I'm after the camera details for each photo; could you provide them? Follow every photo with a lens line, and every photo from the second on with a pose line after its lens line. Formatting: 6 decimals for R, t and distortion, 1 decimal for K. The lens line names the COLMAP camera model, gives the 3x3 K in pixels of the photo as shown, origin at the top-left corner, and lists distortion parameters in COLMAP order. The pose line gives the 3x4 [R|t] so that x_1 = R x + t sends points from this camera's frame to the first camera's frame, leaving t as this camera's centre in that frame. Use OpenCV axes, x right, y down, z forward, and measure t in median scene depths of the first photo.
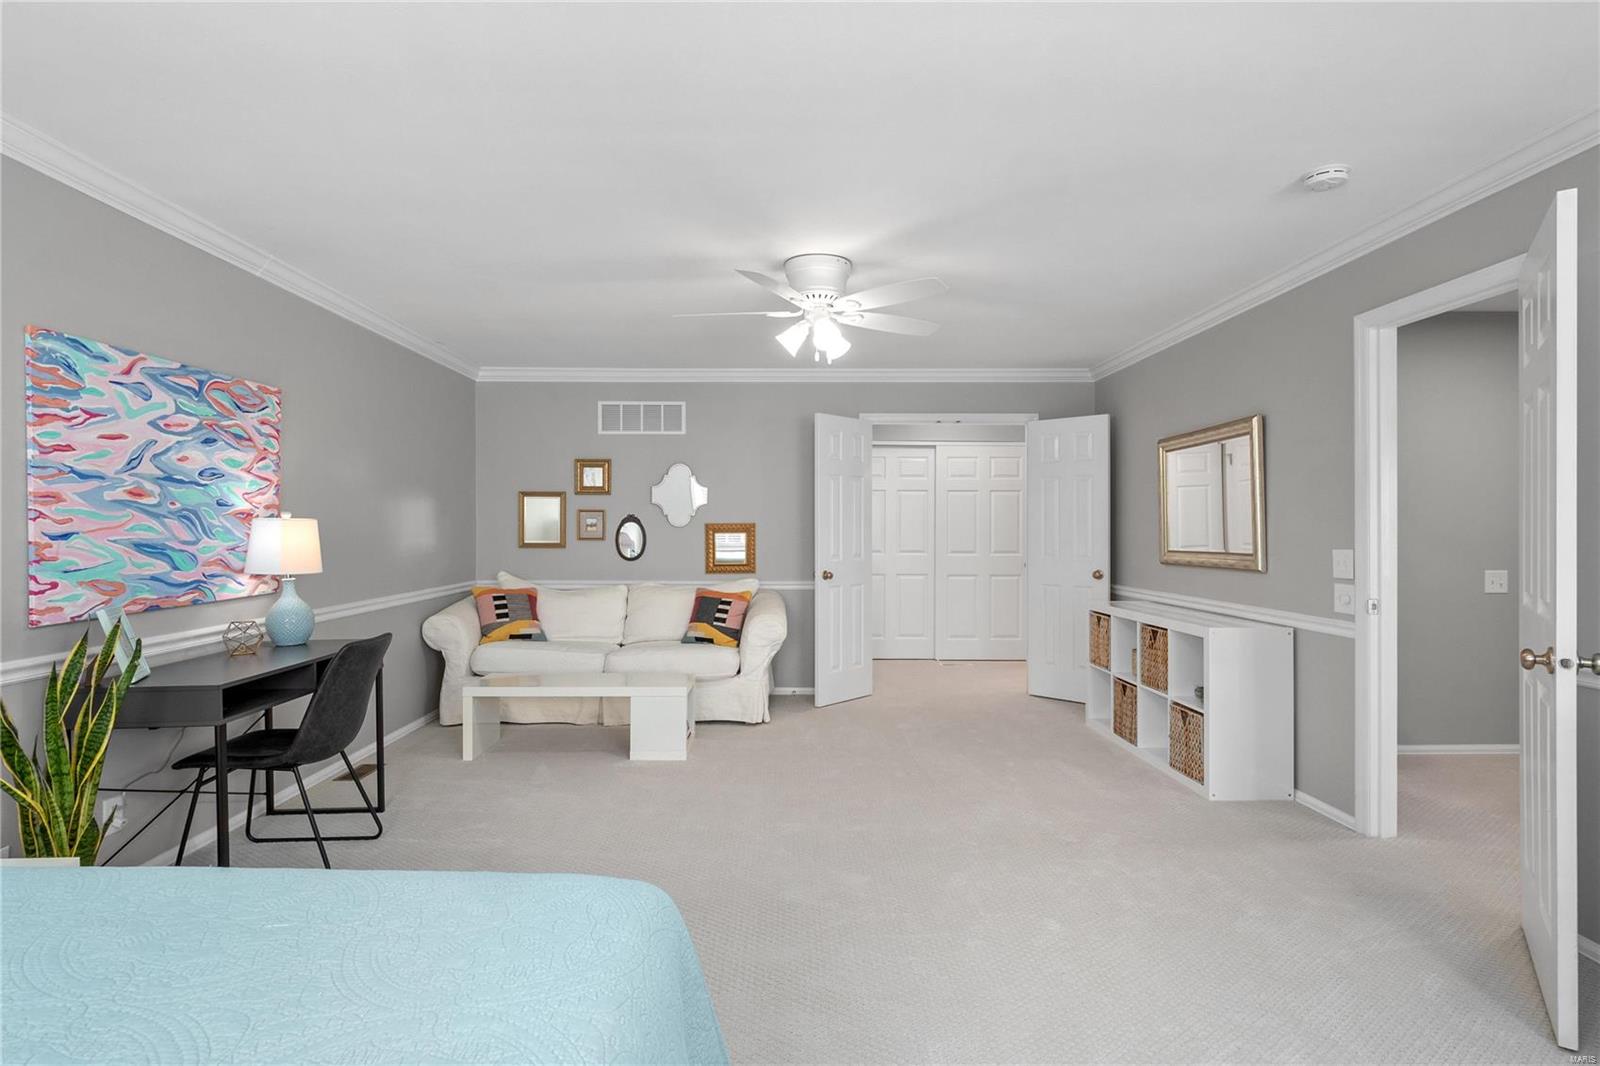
lens RADIAL K [[824.9, 0, 799.8], [0, 824.9, 529.9], [0, 0, 1]] dist [-0.000663, -0.004401]
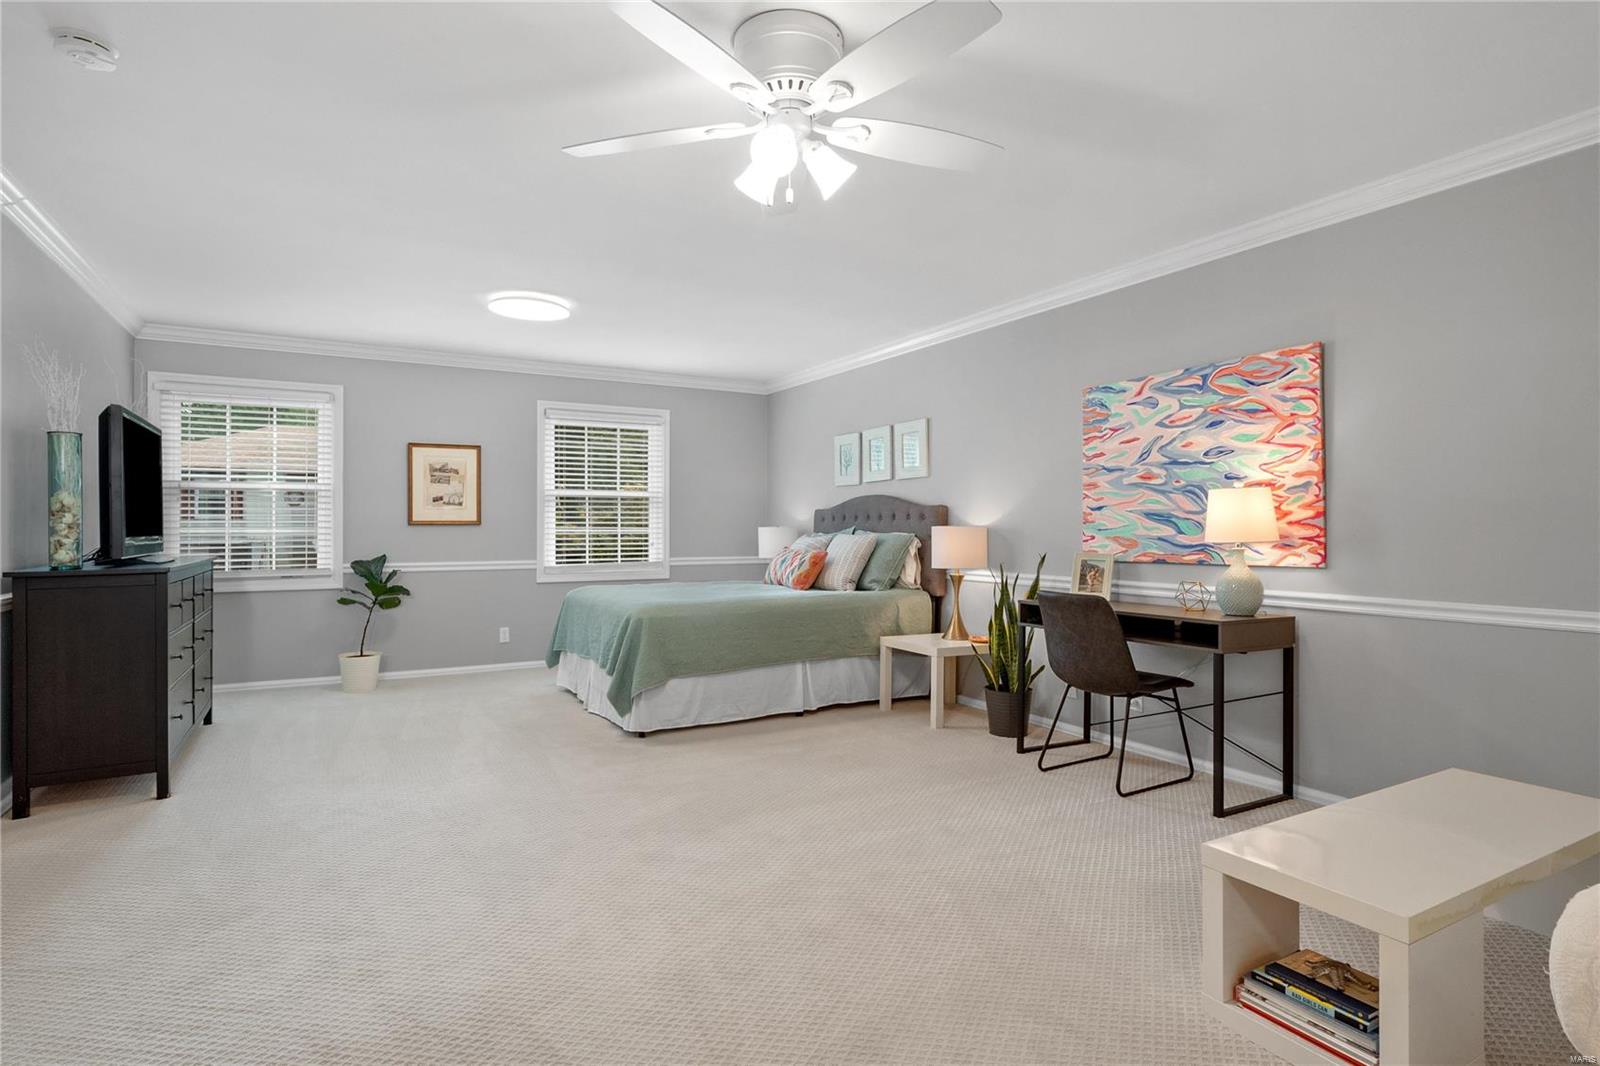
lens RADIAL K [[824.9, 0, 800.0], [0, 824.9, 527.7], [0, 0, 1]] dist [-0.000663, -0.004401]
pose [[-0.880842, 0.003017, -0.473401, 0.358838], [0.001535, 0.999993, 0.003516, 0.033906], [0.473408, 0.002370, -0.880840, 1.851858]]
